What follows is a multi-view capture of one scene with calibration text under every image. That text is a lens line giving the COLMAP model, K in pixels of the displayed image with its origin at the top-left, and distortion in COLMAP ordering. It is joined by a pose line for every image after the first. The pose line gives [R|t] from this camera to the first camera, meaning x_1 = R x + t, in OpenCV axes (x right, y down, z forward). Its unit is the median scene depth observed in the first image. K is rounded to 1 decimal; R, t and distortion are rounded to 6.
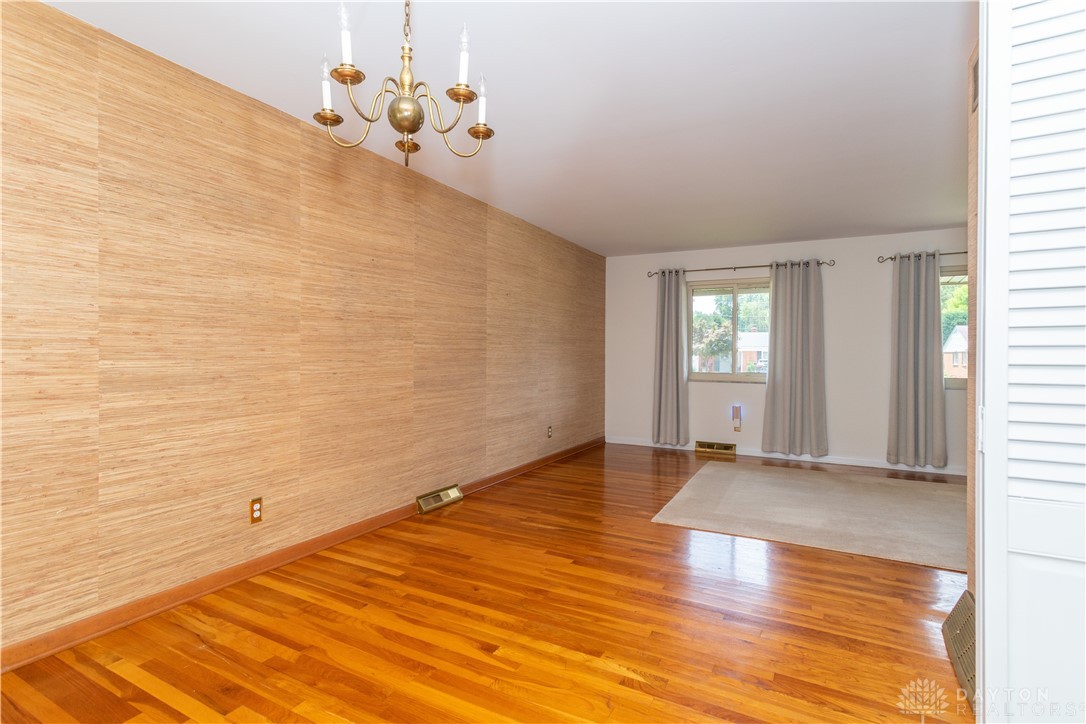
lens RADIAL K [[522.0, 0, 543.1], [0, 522.0, 355.0], [0, 0, 1]] dist [0.000275, 0.000723]
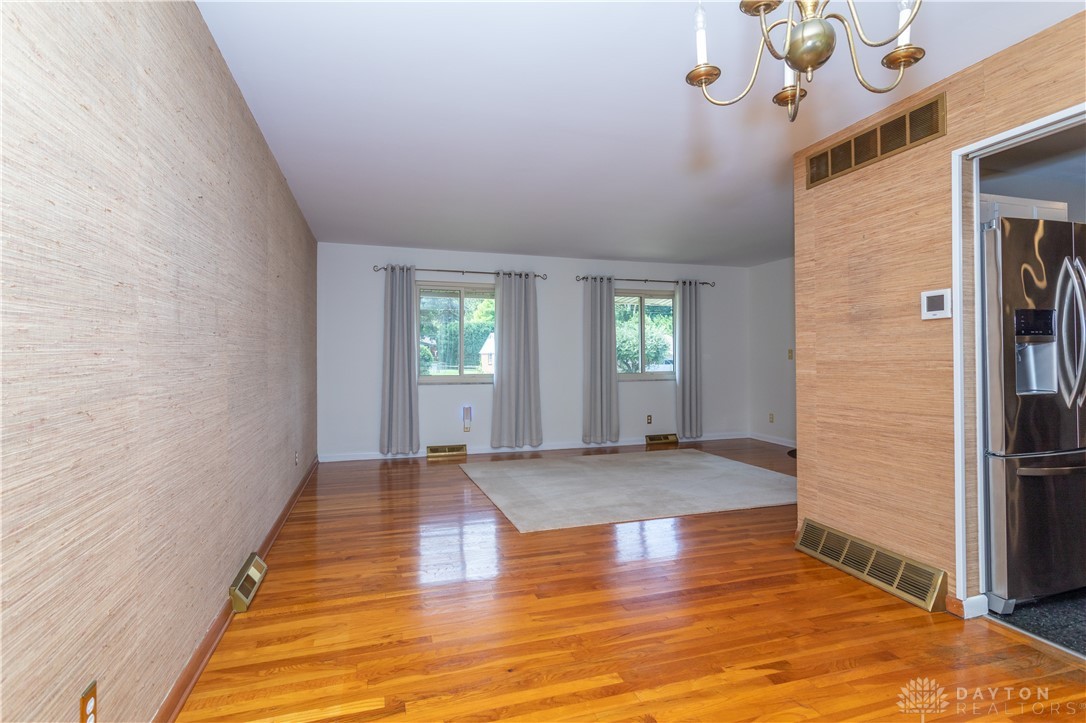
lens RADIAL K [[522.0, 0, 543.1], [0, 522.0, 354.5], [0, 0, 1]] dist [0.000275, 0.000723]
pose [[0.701547, -0.004947, 0.712606, -0.267720], [0.008359, 0.999964, -0.001288, -0.002462], [-0.712575, 0.006861, 0.701563, 0.184469]]
